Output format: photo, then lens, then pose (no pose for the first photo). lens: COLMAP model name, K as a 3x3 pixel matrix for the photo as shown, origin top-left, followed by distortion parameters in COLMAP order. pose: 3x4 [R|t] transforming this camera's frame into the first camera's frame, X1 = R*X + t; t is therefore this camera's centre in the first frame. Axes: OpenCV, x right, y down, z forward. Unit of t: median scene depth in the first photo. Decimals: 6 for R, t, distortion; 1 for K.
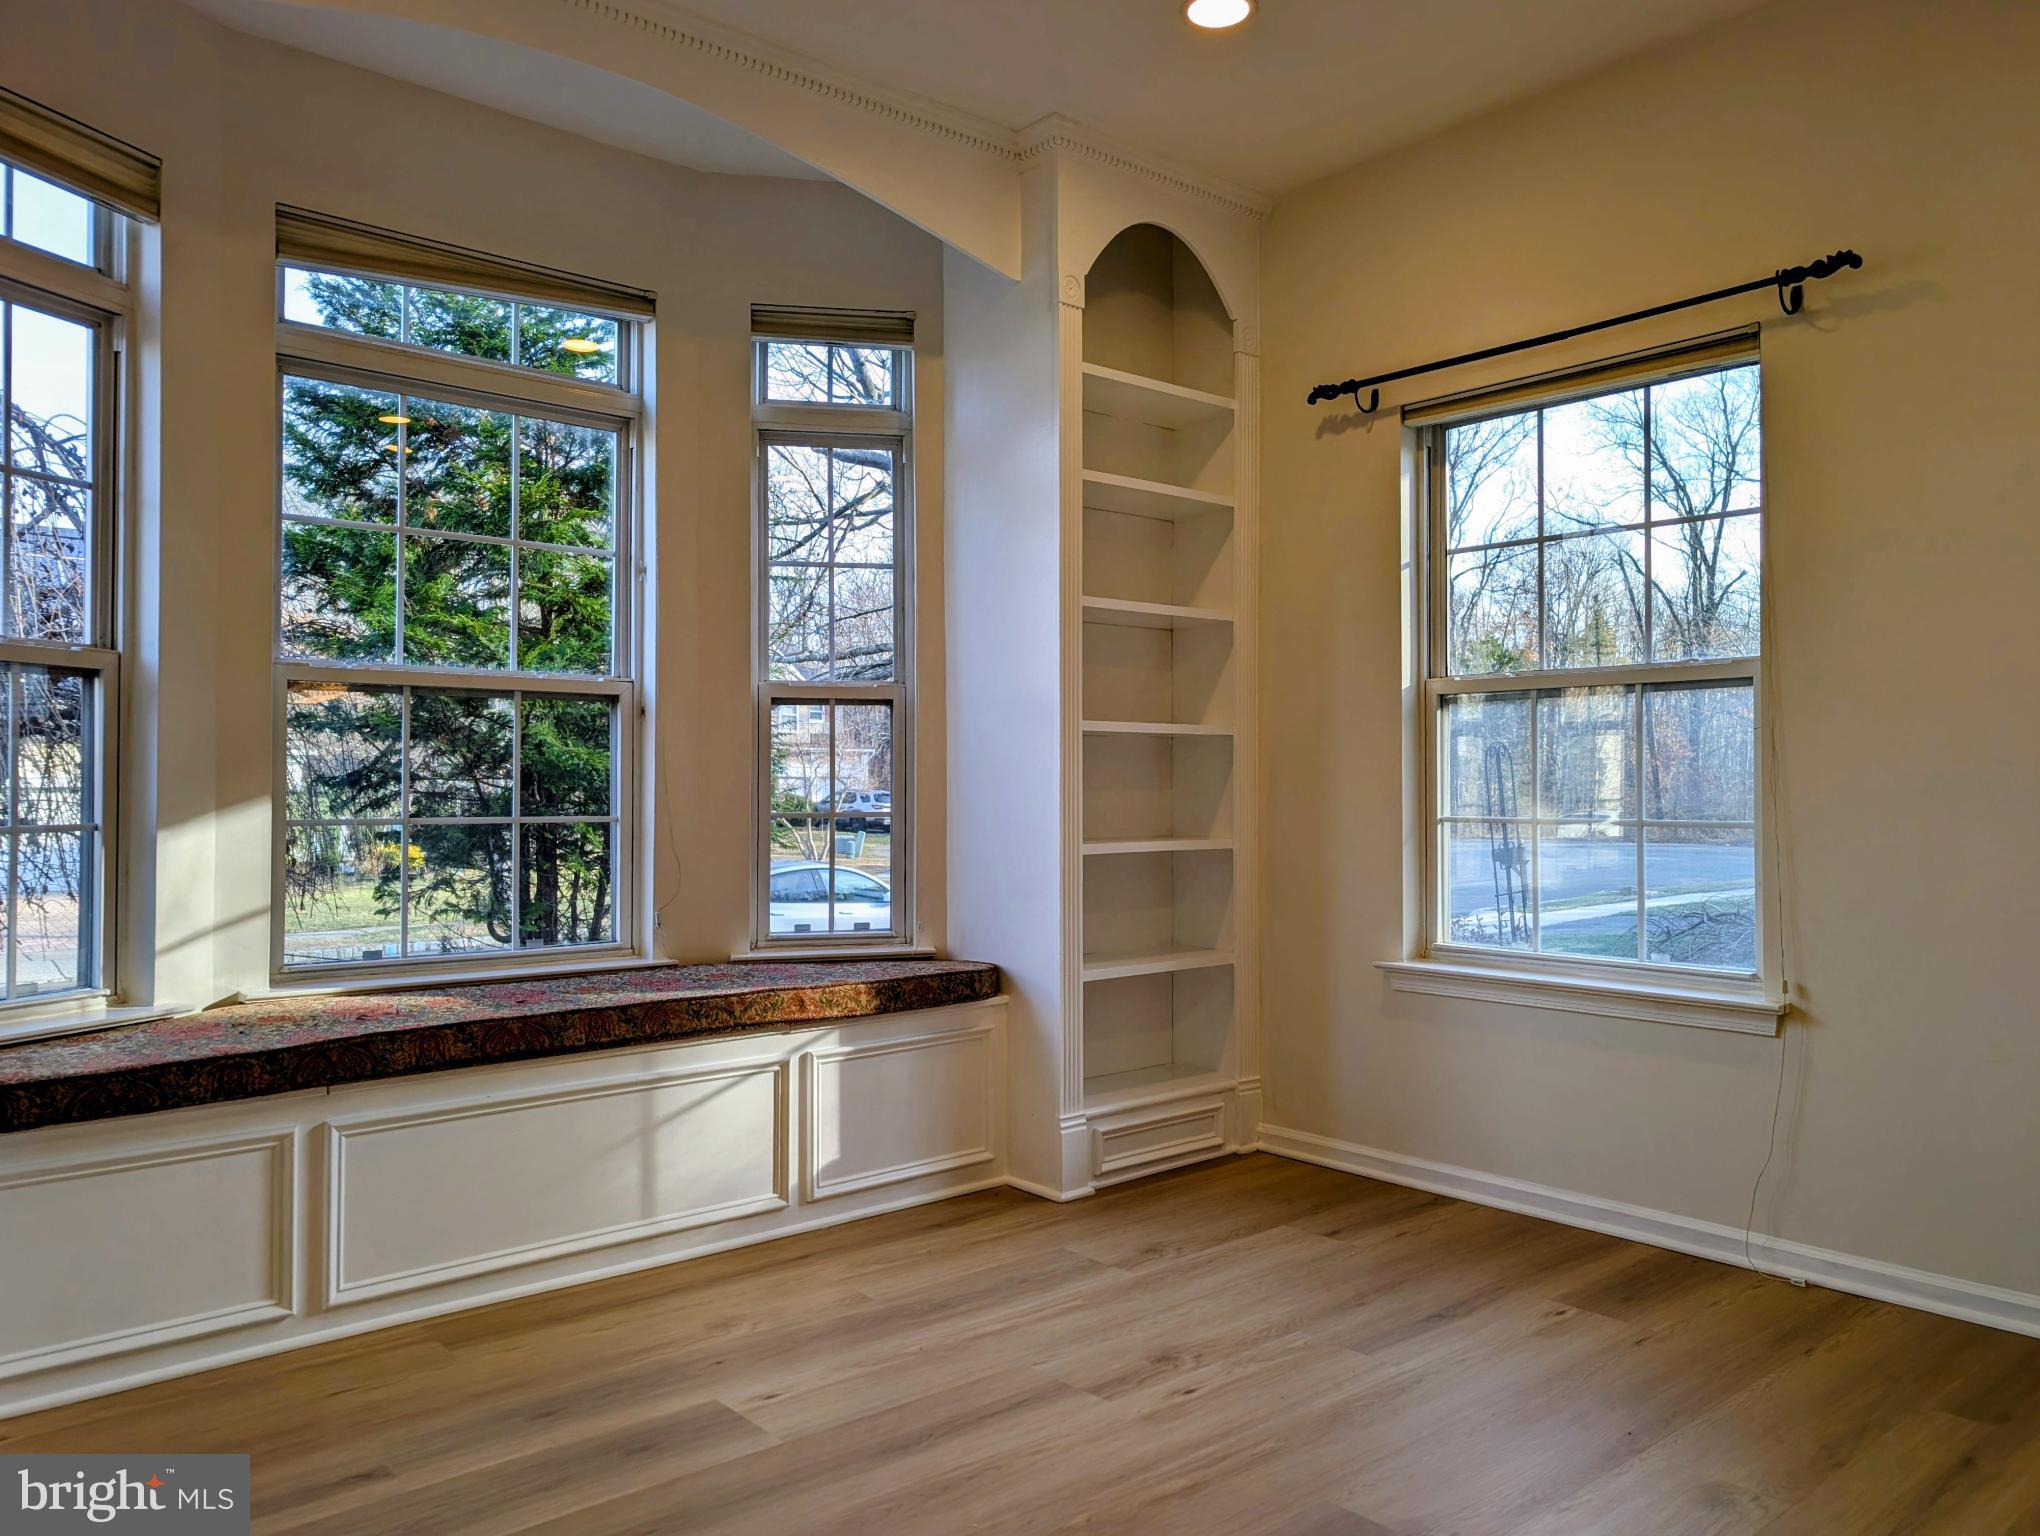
lens RADIAL K [[1537.1, 0, 1028.8], [0, 1537.1, 774.4], [0, 0, 1]] dist [0.009835, -0.009633]
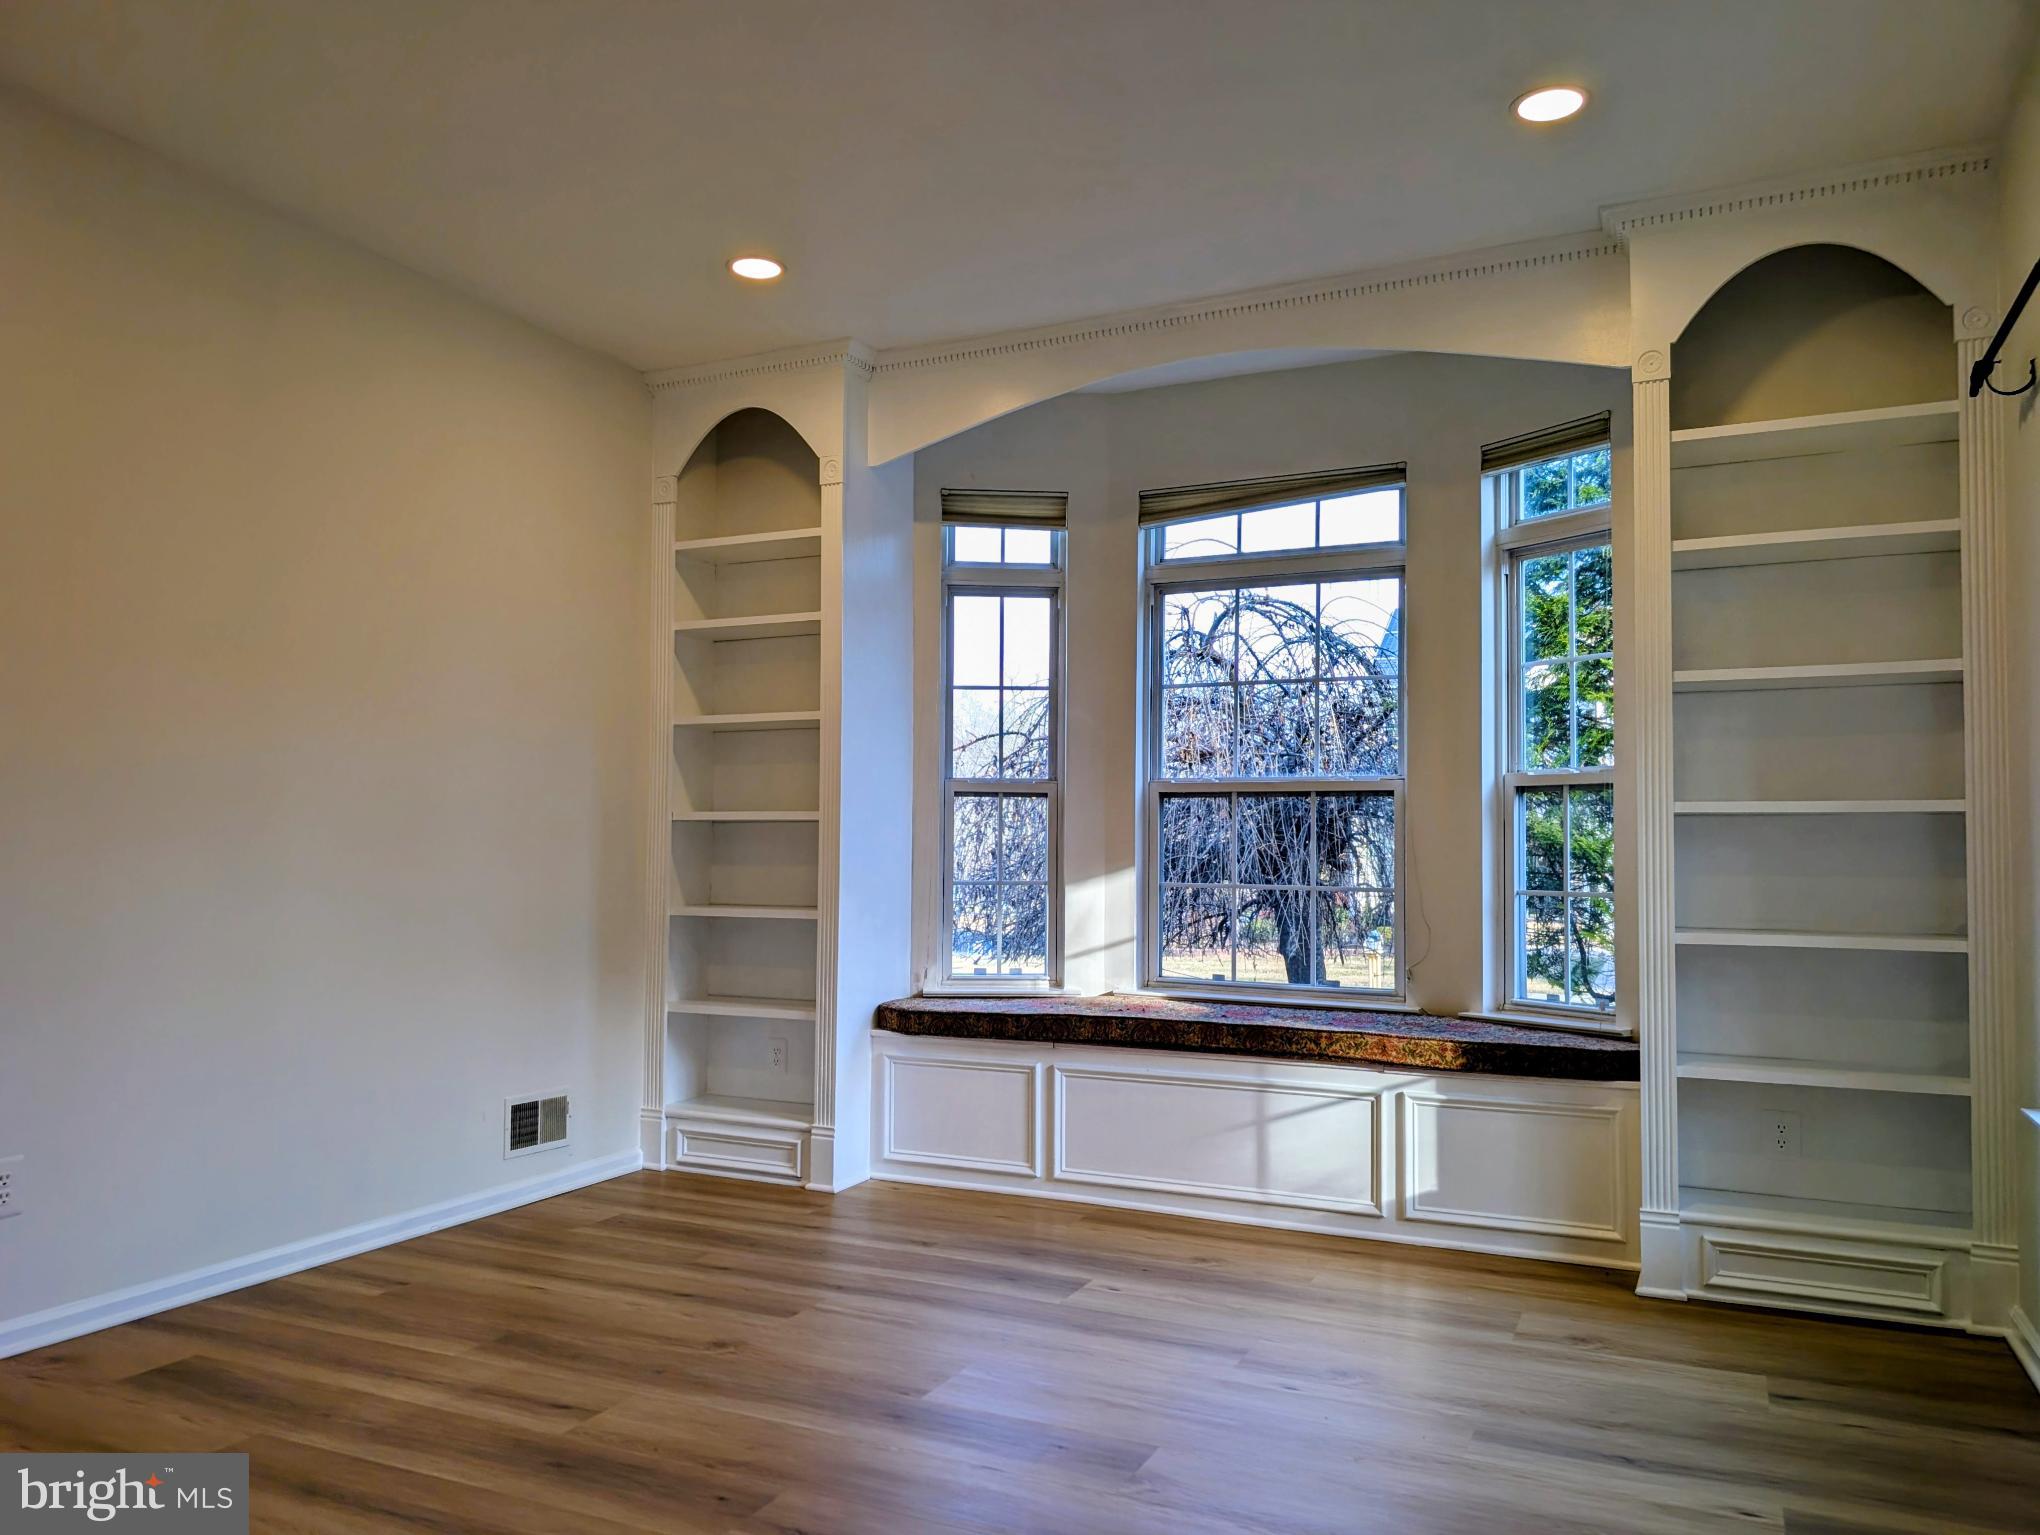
lens RADIAL K [[1537.1, 0, 1028.8], [0, 1537.1, 773.9], [0, 0, 1]] dist [0.009835, -0.009633]
pose [[0.385868, -0.036500, -0.921832, 0.881765], [-0.008003, 0.999047, -0.042907, -0.013006], [0.922519, 0.023934, 0.385208, 0.273095]]
